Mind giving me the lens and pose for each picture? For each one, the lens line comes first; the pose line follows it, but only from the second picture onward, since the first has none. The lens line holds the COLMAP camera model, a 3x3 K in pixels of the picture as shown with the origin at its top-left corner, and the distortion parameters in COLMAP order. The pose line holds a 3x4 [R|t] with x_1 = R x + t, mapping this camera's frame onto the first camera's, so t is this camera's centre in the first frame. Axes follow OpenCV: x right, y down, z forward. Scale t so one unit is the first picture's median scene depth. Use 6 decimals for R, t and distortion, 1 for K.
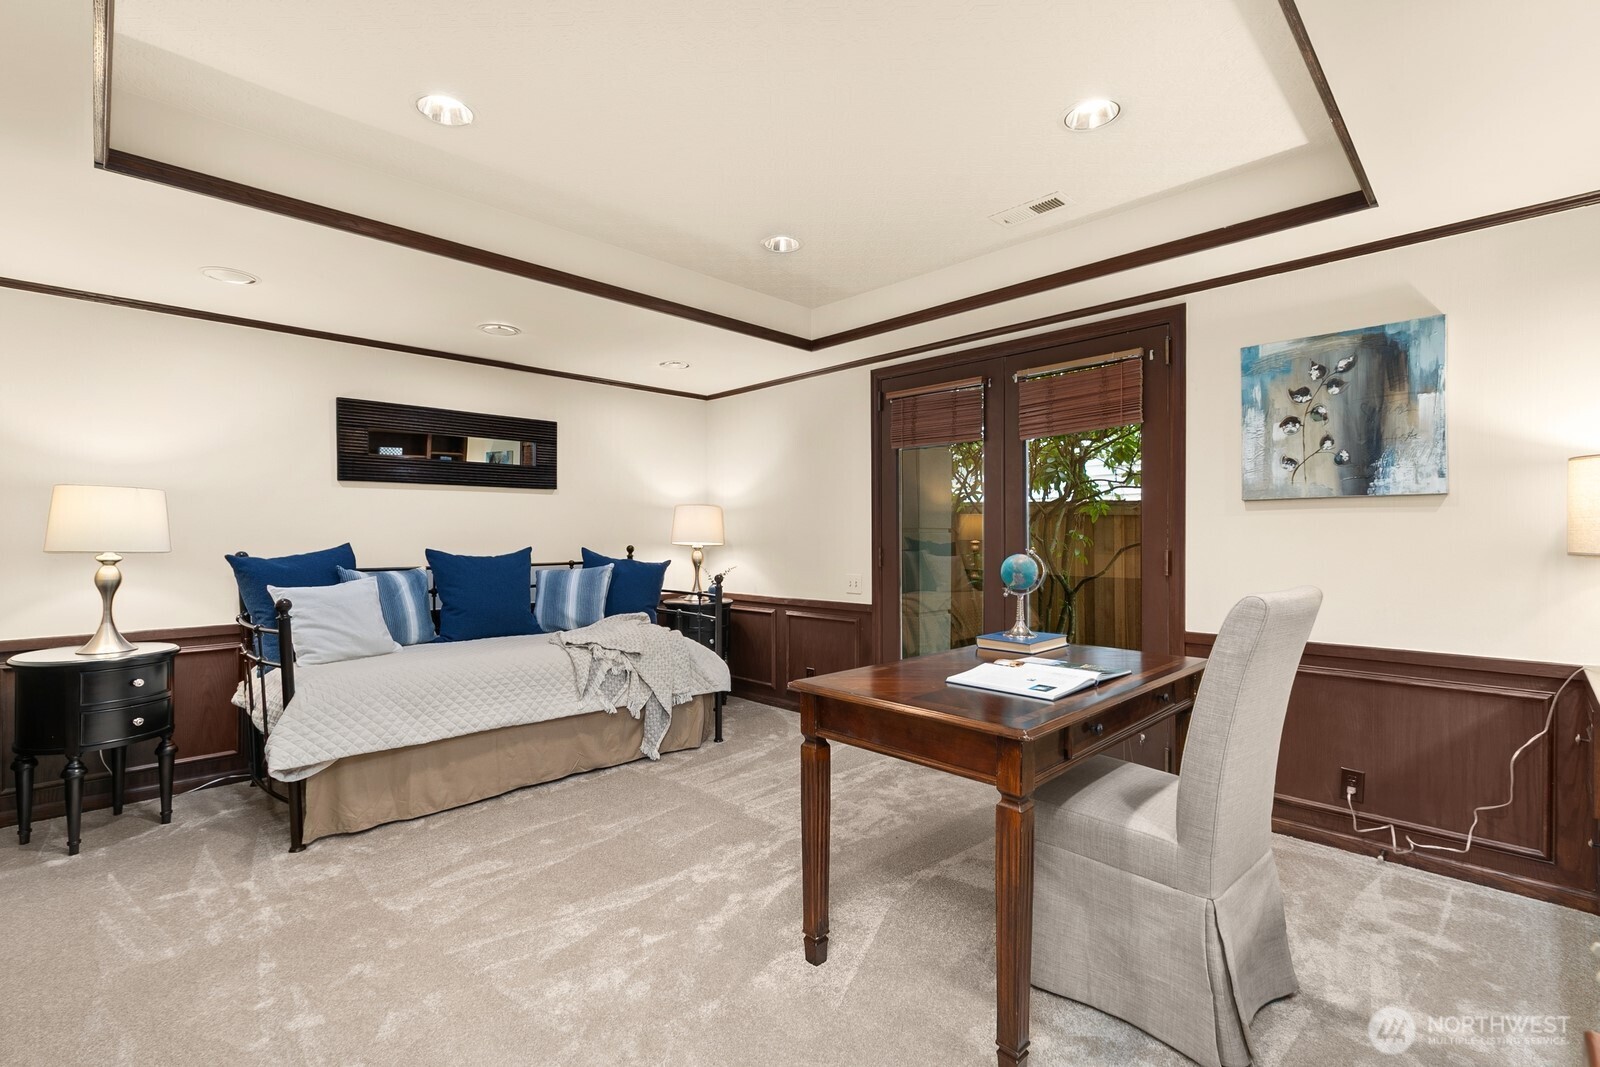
lens RADIAL K [[726.8, 0, 810.2], [0, 726.8, 533.1], [0, 0, 1]] dist [0.016702, -0.002596]
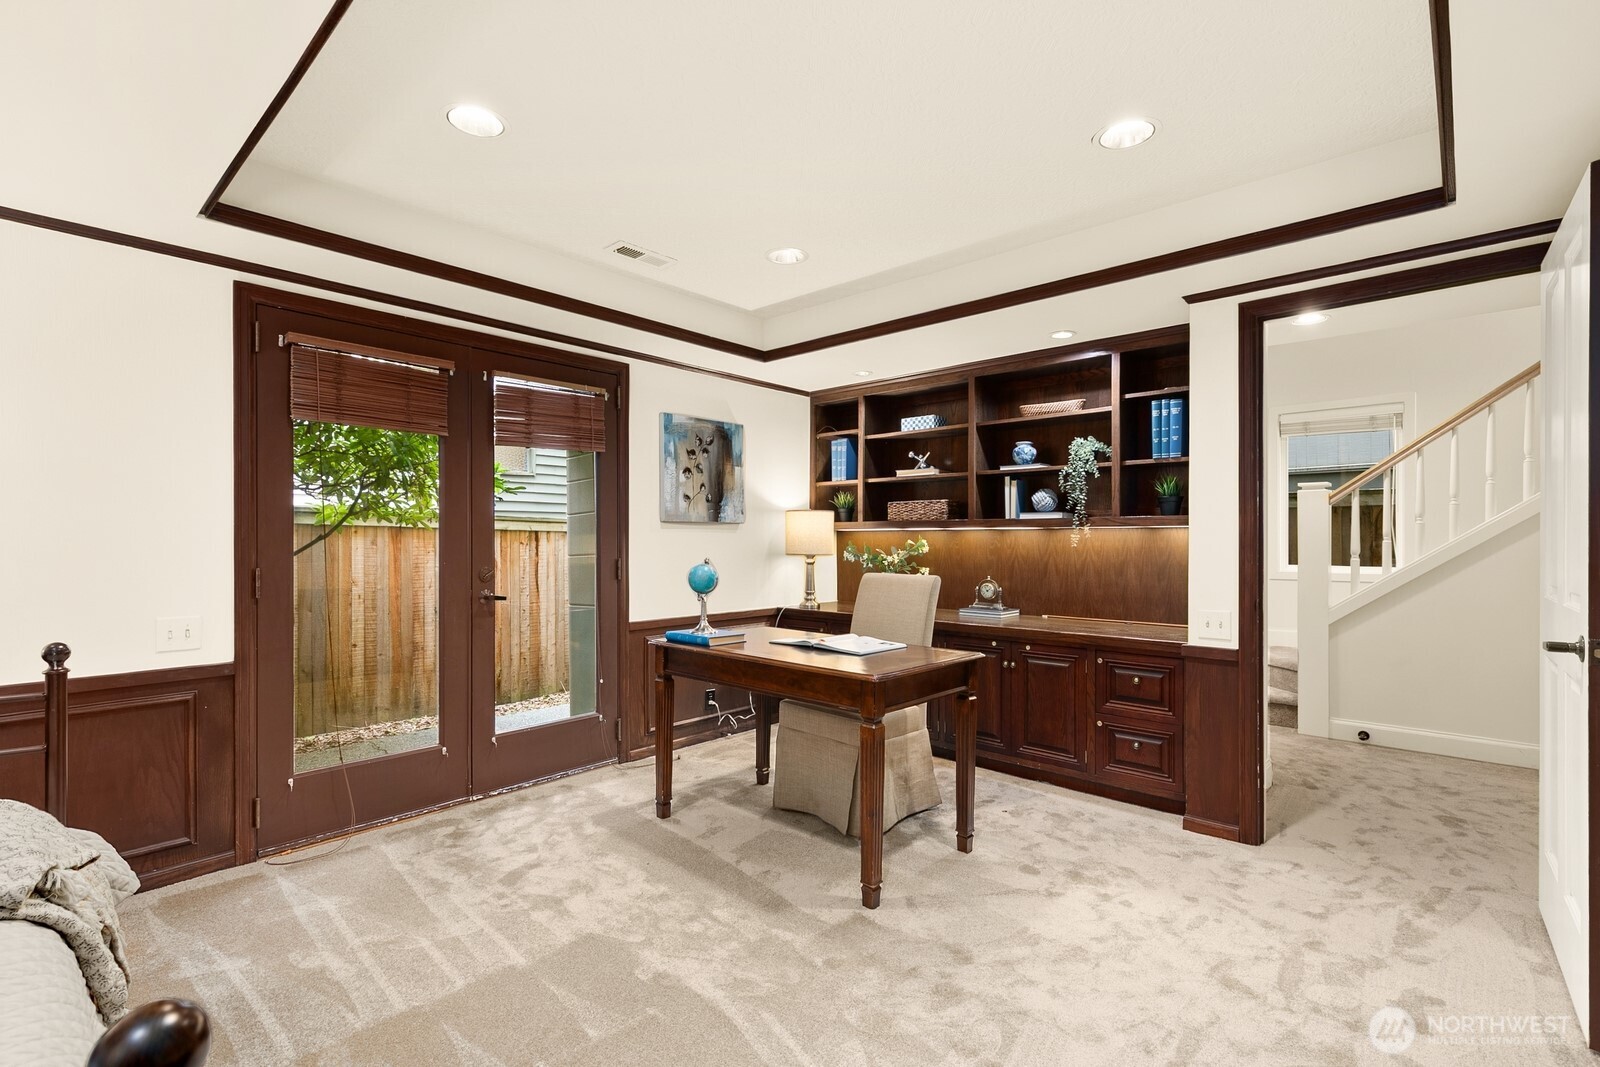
lens RADIAL K [[726.8, 0, 810.0], [0, 726.8, 541.9], [0, 0, 1]] dist [0.016702, -0.002596]
pose [[-0.057842, -0.000407, 0.998326, -0.859724], [0.000190, 1.000000, 0.000418, -0.006857], [-0.998326, 0.000214, -0.057842, 0.845806]]
